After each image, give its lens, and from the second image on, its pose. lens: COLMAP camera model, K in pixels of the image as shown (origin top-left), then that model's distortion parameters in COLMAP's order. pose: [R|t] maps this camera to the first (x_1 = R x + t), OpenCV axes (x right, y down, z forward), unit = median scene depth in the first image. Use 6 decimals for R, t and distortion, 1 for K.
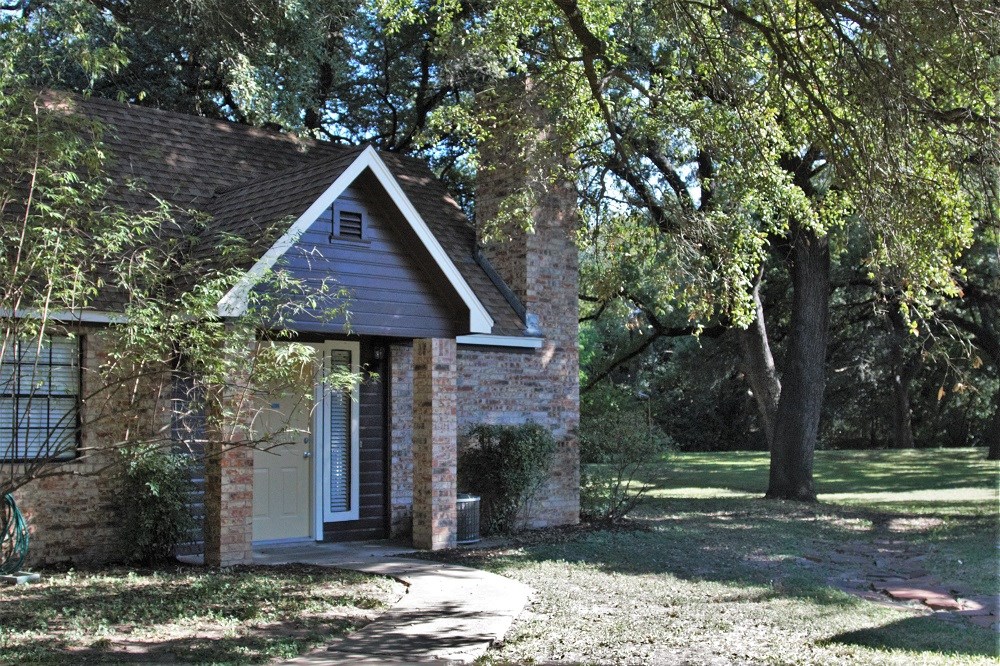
lens RADIAL K [[1166.7, 0, 500.0], [0, 1166.7, 333.0], [0, 0, 1]] dist [-0.146071, -0.006924]
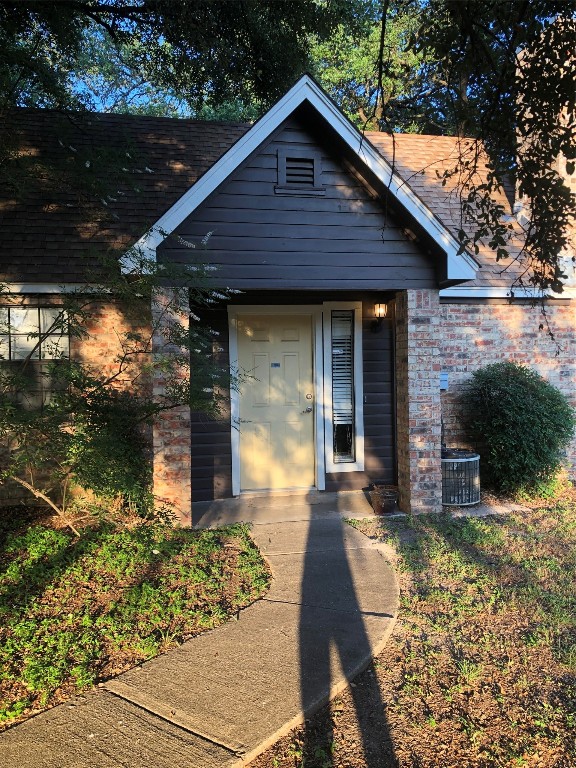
lens RADIAL K [[605.4, 0, 288.0], [0, 605.4, 384.0], [0, 0, 1]] dist [0.009325, 0.000629]
pose [[0.856737, 0.002857, -0.515746, 0.109454], [0.051822, 0.994447, 0.091593, 0.030208], [0.513144, -0.105198, 0.851831, 0.530932]]
